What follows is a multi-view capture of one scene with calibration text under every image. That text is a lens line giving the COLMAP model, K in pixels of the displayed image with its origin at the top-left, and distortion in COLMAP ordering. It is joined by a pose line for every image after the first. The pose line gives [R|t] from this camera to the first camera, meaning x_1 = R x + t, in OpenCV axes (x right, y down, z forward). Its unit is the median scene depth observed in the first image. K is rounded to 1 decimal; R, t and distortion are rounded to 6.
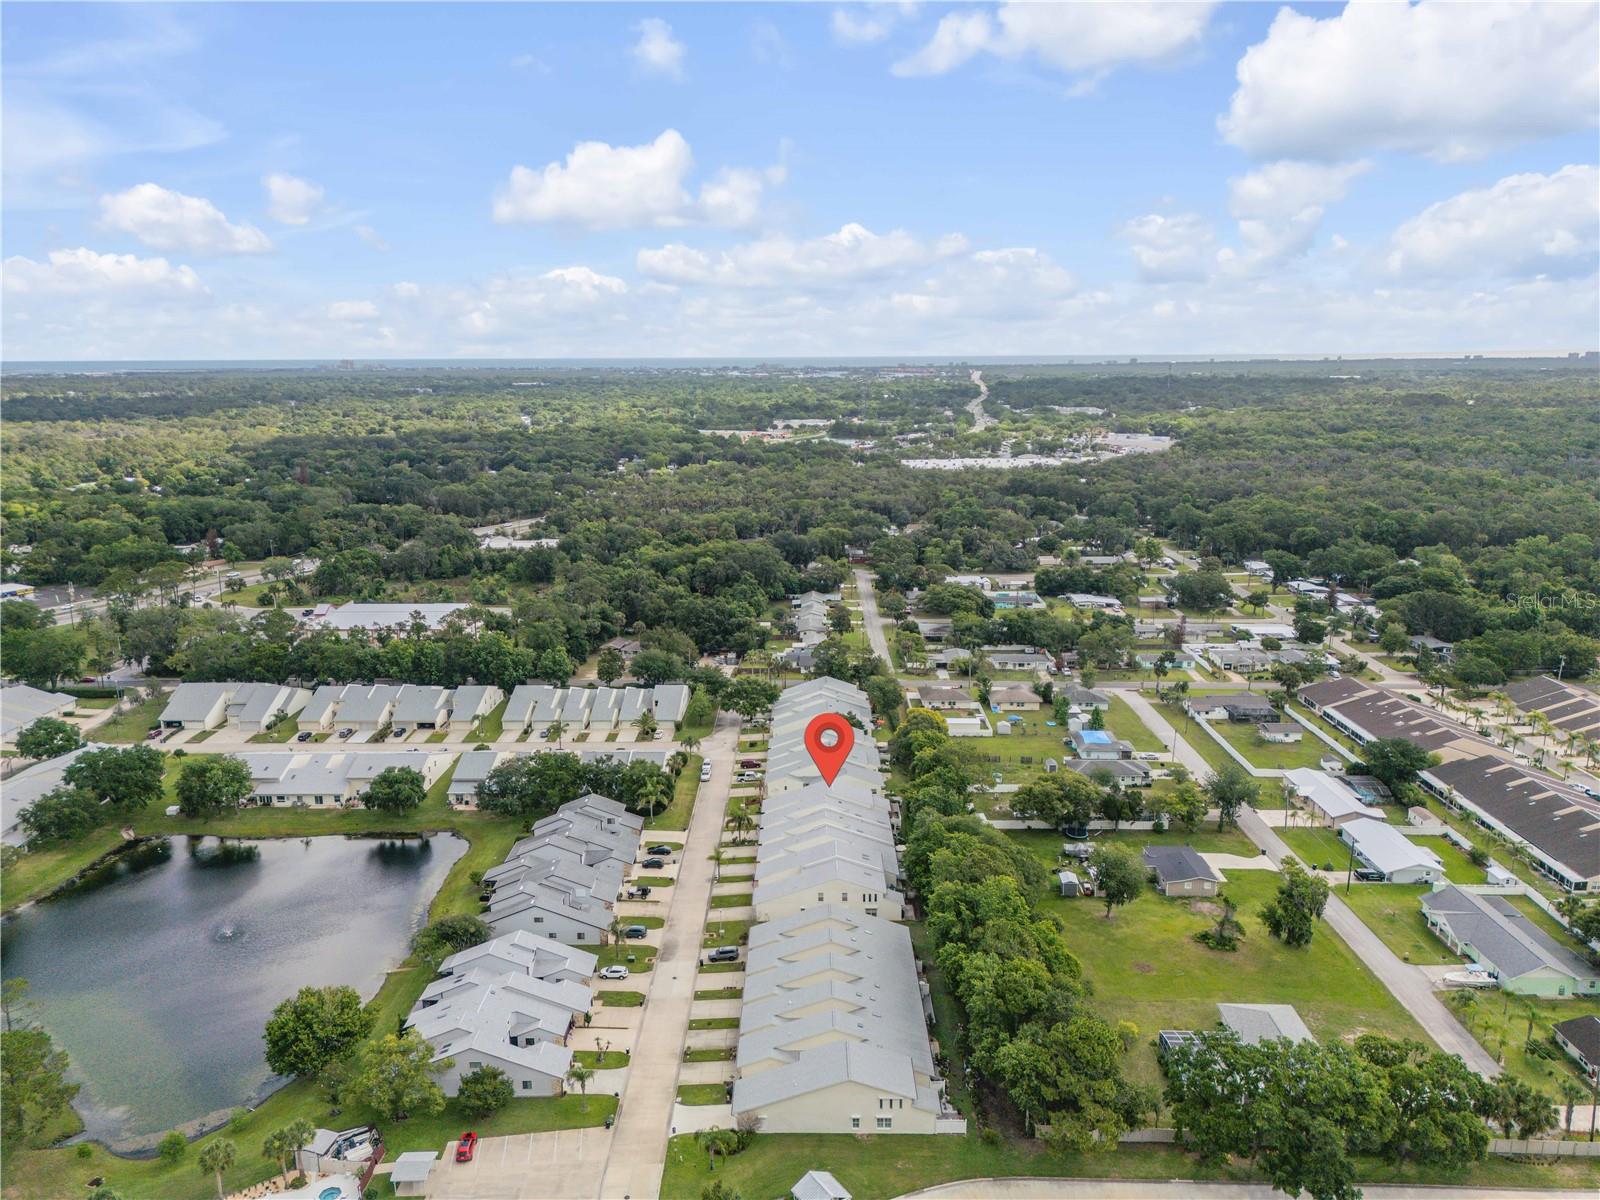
lens RADIAL K [[1120.7, 0, 800.0], [0, 1120.7, 600.0], [0, 0, 1]] dist [0.089503, -0.094525]
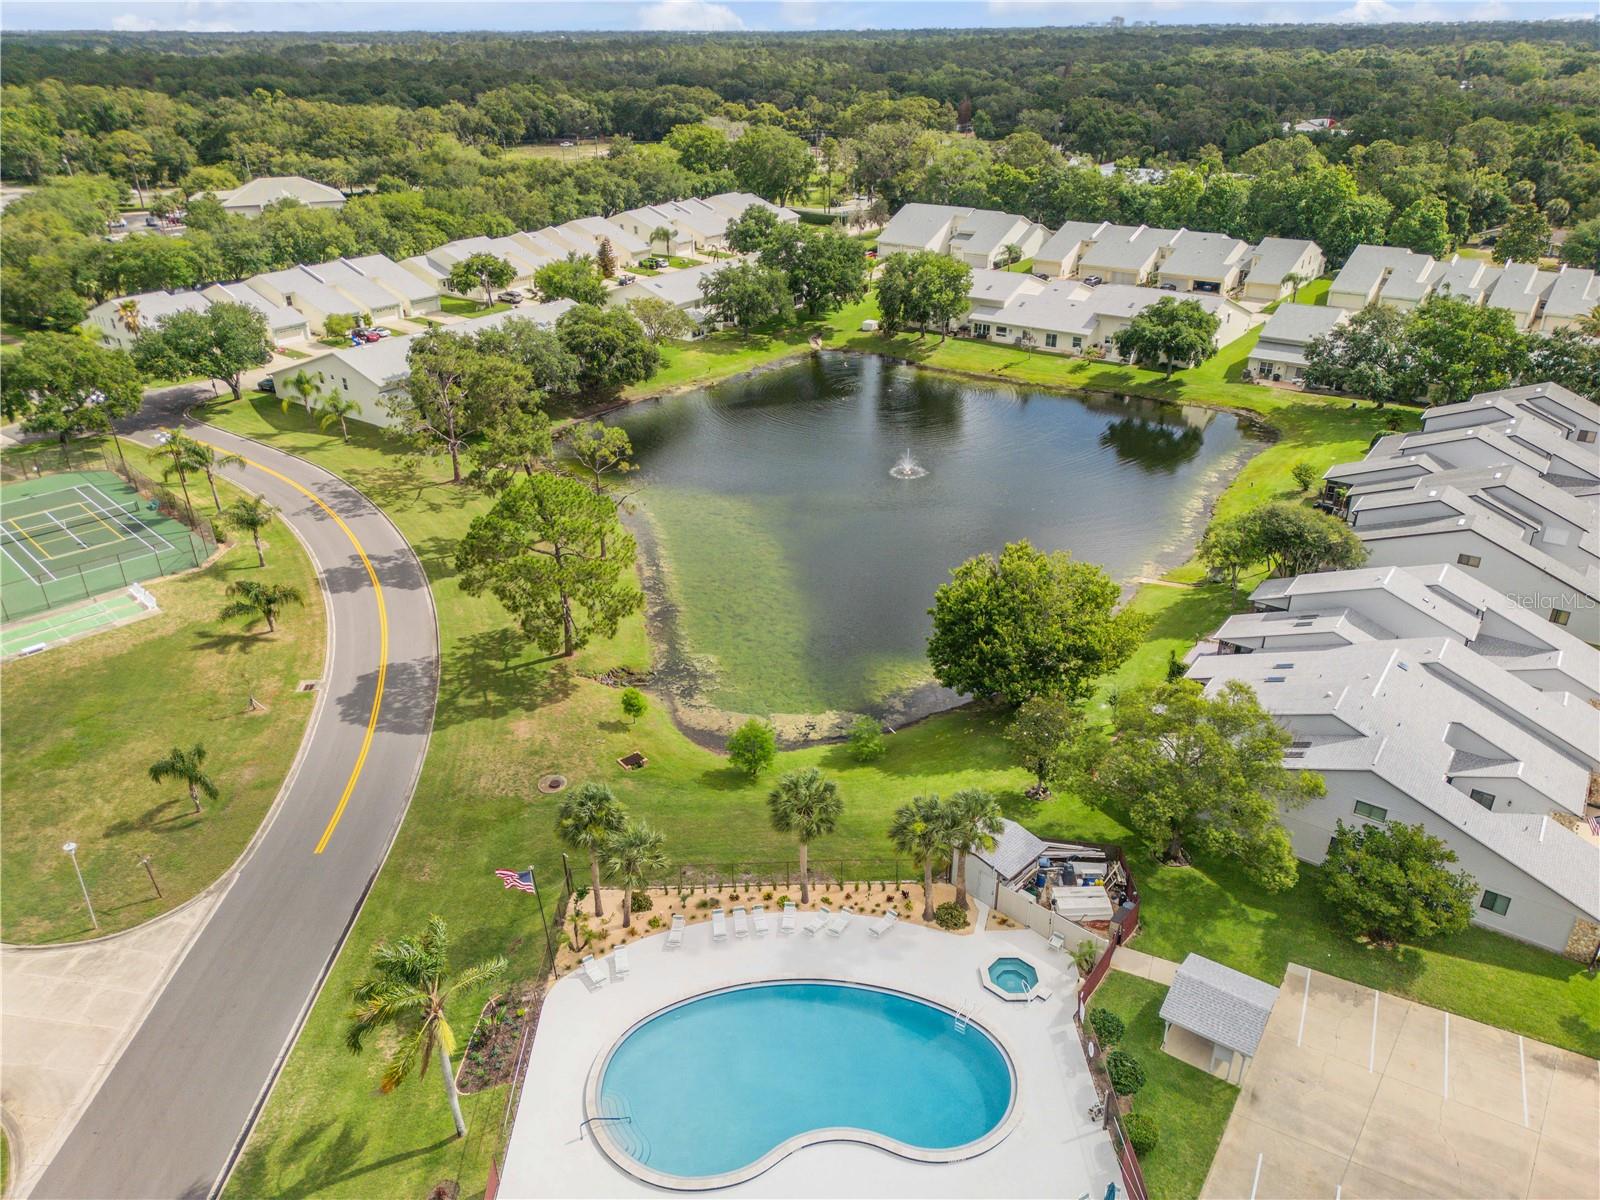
lens RADIAL K [[1120.7, 0, 800.0], [0, 1120.7, 600.0], [0, 0, 1]] dist [0.089503, -0.094525]
pose [[0.817588, 0.259990, -0.513765, -0.162701], [-0.121412, 0.950038, 0.287554, 0.151095], [0.562858, -0.172724, 0.808306, 0.351585]]
